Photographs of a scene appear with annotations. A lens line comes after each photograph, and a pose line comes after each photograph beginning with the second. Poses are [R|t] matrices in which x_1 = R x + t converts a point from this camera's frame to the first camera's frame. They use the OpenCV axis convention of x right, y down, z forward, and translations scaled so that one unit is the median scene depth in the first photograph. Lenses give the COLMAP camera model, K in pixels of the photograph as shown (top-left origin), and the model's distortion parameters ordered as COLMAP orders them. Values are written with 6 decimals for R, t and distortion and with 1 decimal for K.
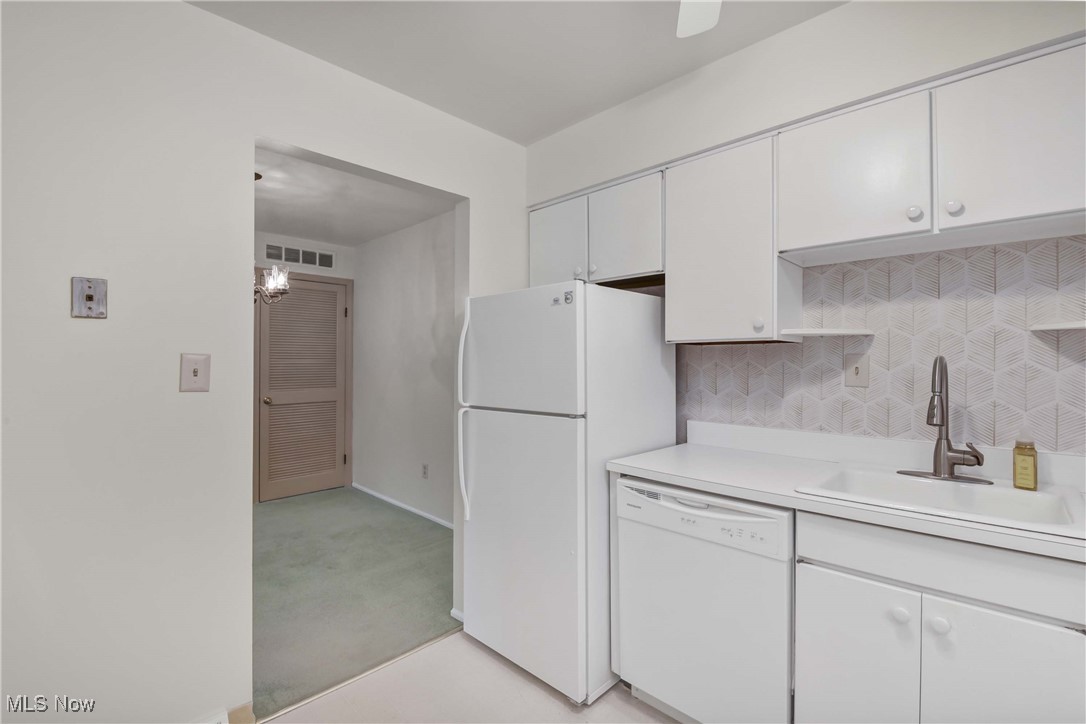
lens RADIAL K [[478.4, 0, 543.0], [0, 478.4, 362.0], [0, 0, 1]] dist [-0.019008, 0.000026]
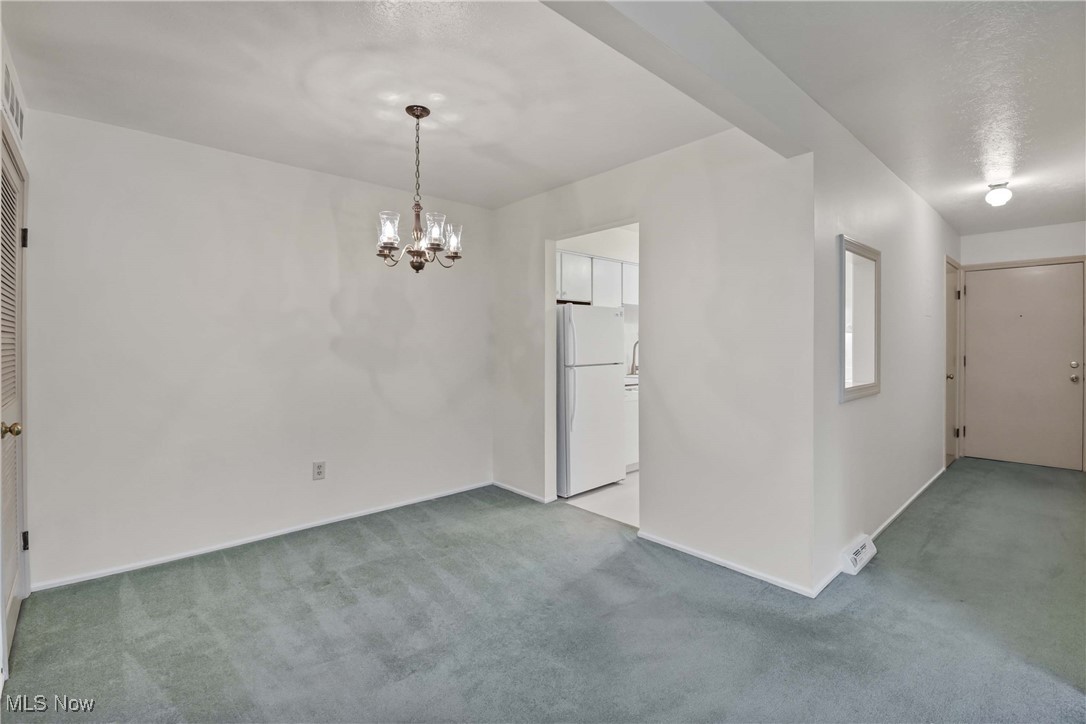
lens RADIAL K [[478.4, 0, 543.0], [0, 478.4, 362.0], [0, 0, 1]] dist [-0.019008, 0.000026]
pose [[0.065257, -0.036658, 0.997195, -2.394052], [0.005814, 0.999322, 0.036356, 0.016213], [-0.997852, 0.003425, 0.065426, 1.244303]]
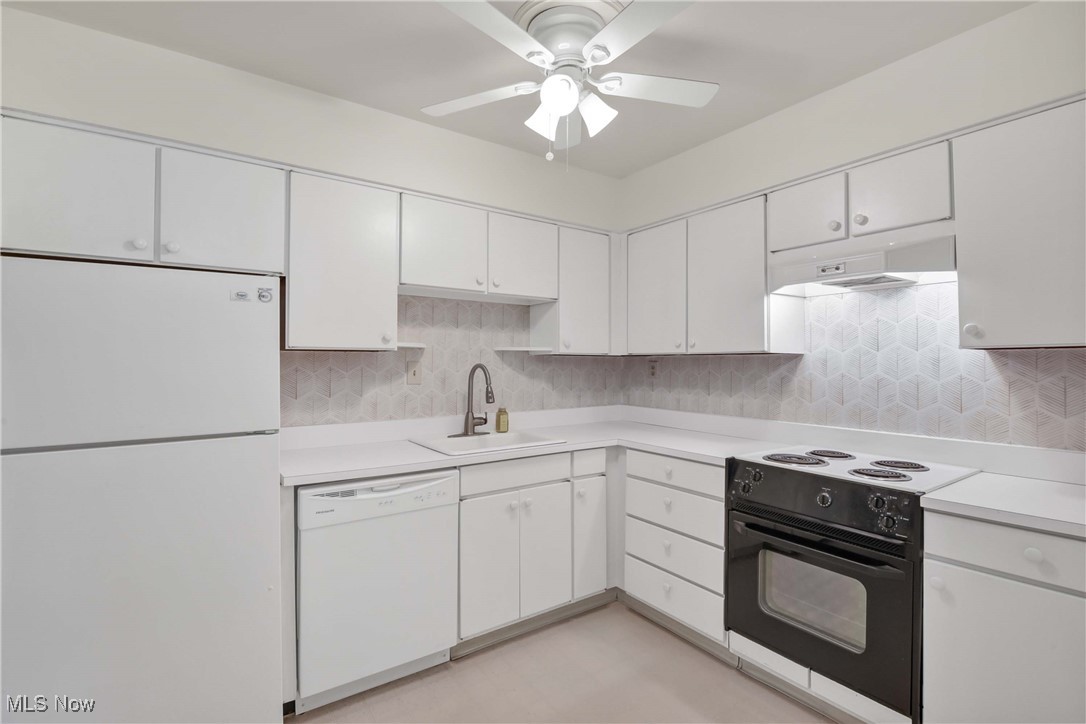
lens RADIAL K [[493.8, 0, 543.0], [0, 493.8, 362.0], [0, 0, 1]] dist [0.001060, -0.000183]
pose [[0.199175, 0.001515, 0.979963, -0.723422], [0.001887, 0.999996, -0.001929, -0.011379], [-0.979962, 0.002233, 0.199171, 0.332090]]
